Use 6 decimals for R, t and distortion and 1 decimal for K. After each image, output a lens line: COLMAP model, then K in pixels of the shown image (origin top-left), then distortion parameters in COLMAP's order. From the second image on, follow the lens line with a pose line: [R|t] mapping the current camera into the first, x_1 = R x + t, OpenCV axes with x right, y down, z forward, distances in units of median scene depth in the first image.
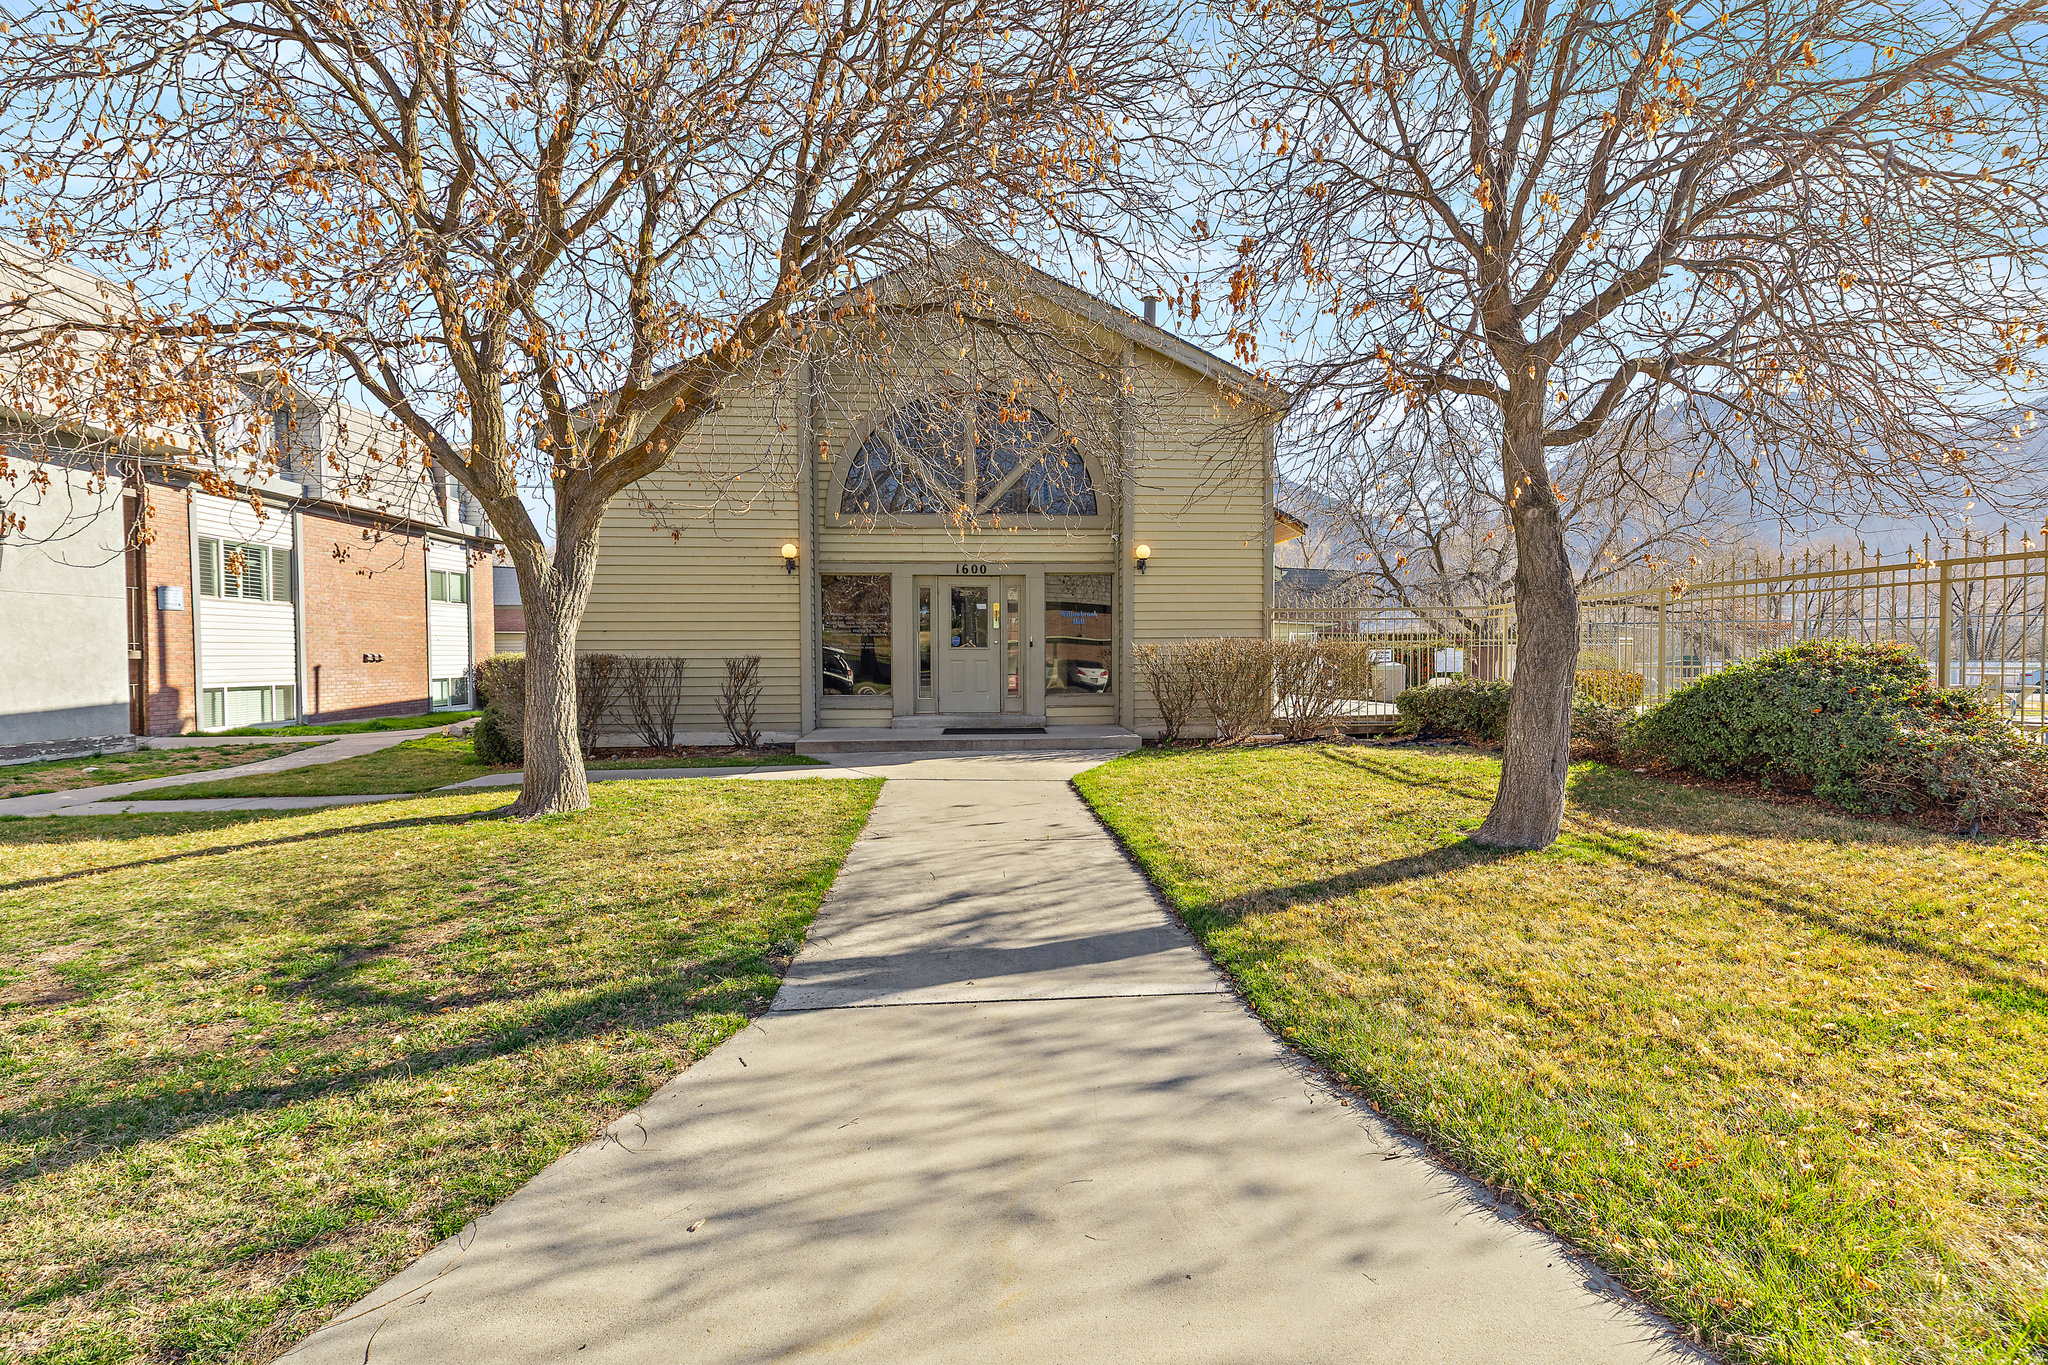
lens RADIAL K [[946.4, 0, 1024.0], [0, 946.4, 682.5], [0, 0, 1]] dist [0.001284, 0.000191]
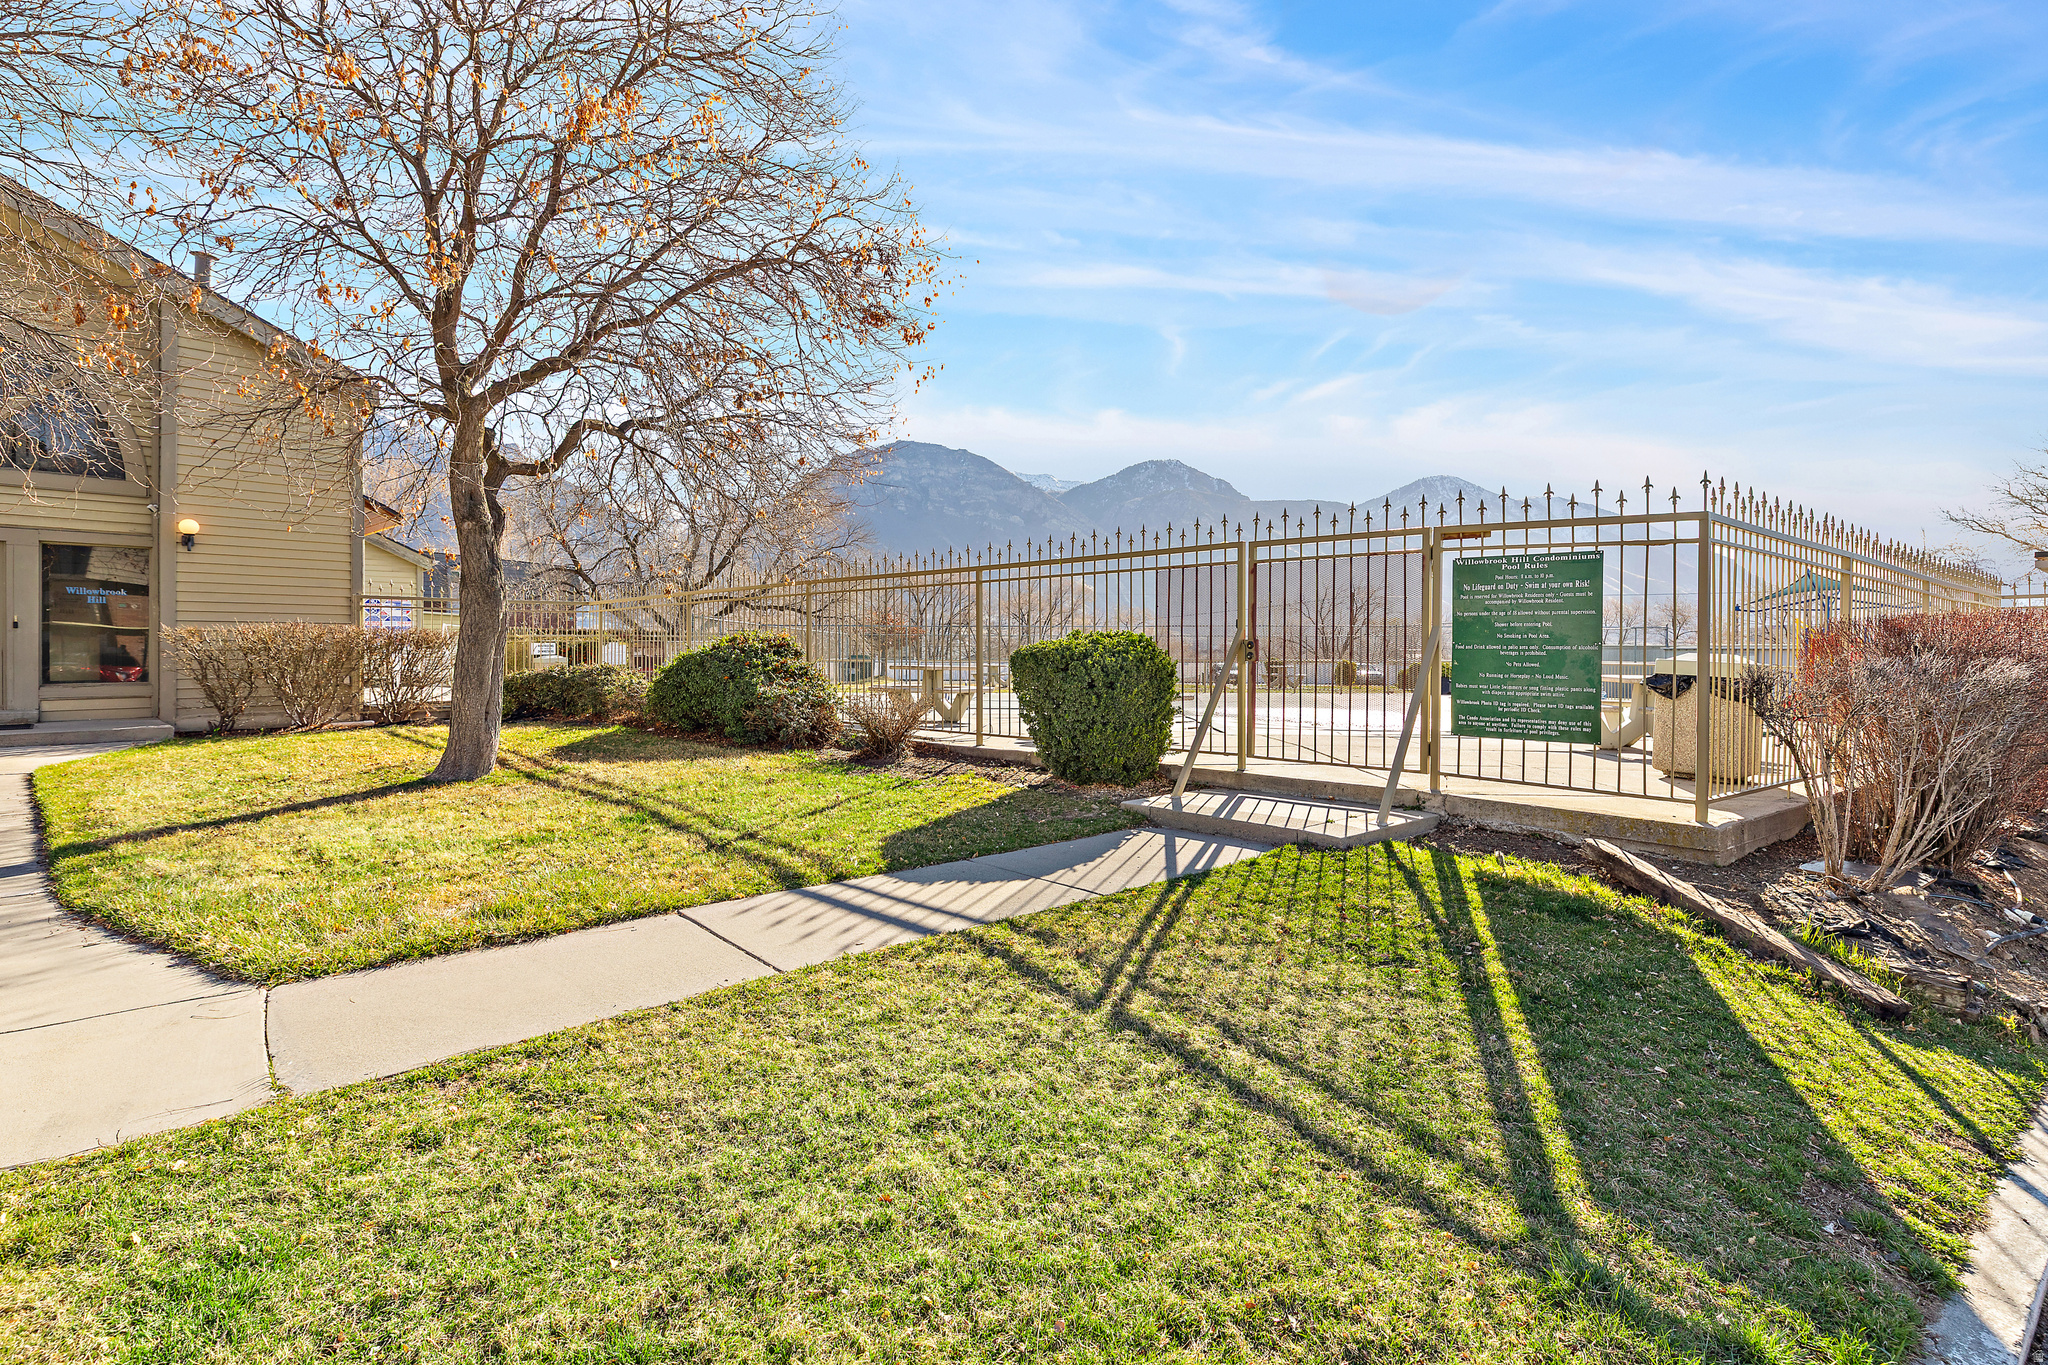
lens RADIAL K [[972.9, 0, 1025.2], [0, 972.9, 647.0], [0, 0, 1]] dist [-0.000003, 0.000115]
pose [[0.742341, 0.010802, 0.669935, 0.171371], [0.015937, 0.999303, -0.033771, 0.041222], [-0.669833, 0.035746, 0.741651, -0.423179]]
